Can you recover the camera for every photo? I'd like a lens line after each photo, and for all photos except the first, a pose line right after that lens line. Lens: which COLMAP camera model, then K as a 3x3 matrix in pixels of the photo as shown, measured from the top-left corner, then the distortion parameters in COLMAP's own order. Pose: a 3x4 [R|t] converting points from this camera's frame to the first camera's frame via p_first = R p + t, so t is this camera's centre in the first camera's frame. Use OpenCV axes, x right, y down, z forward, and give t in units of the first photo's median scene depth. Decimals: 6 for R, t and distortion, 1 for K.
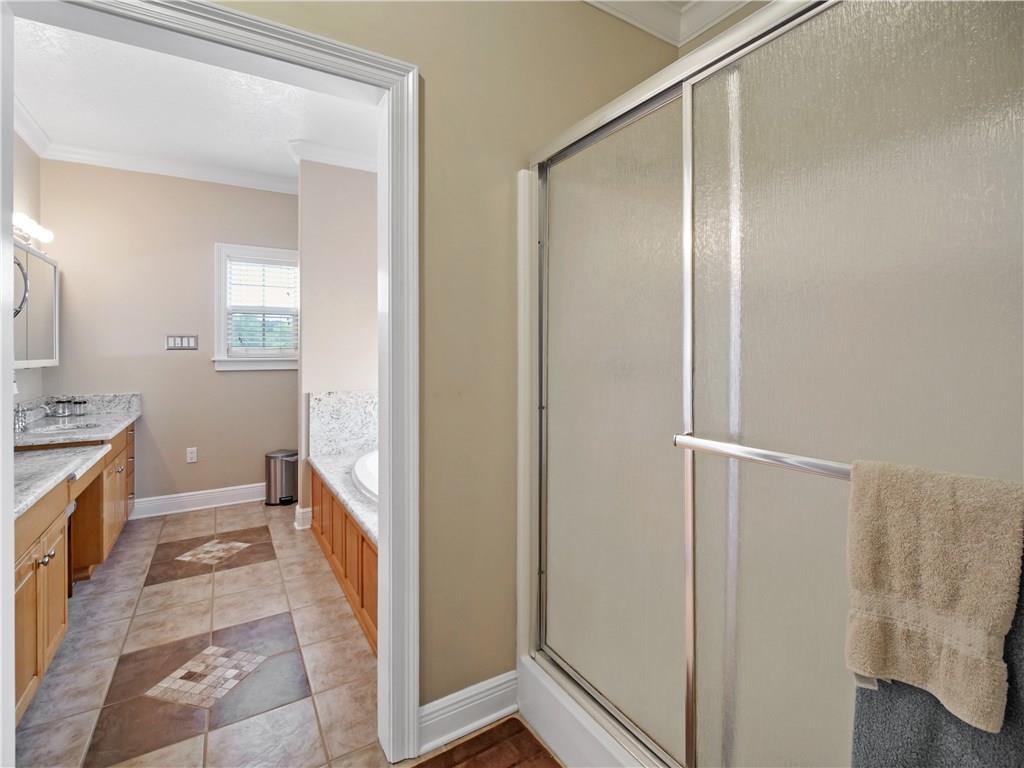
lens RADIAL K [[487.9, 0, 505.1], [0, 487.9, 343.3], [0, 0, 1]] dist [-0.014489, -0.000781]
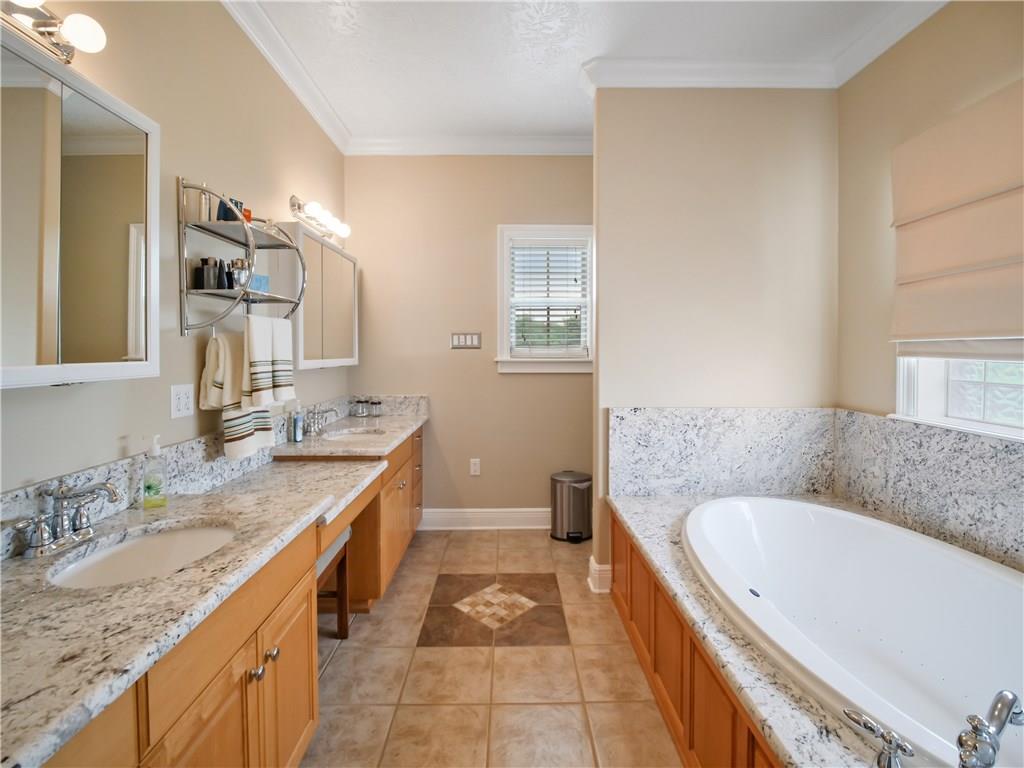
lens RADIAL K [[487.9, 0, 505.1], [0, 487.9, 343.3], [0, 0, 1]] dist [-0.014489, -0.000781]
pose [[0.862051, -0.002873, -0.506814, -0.177140], [0.001691, 0.999995, -0.002793, 0.007196], [0.506819, 0.001551, 0.862051, 0.311787]]
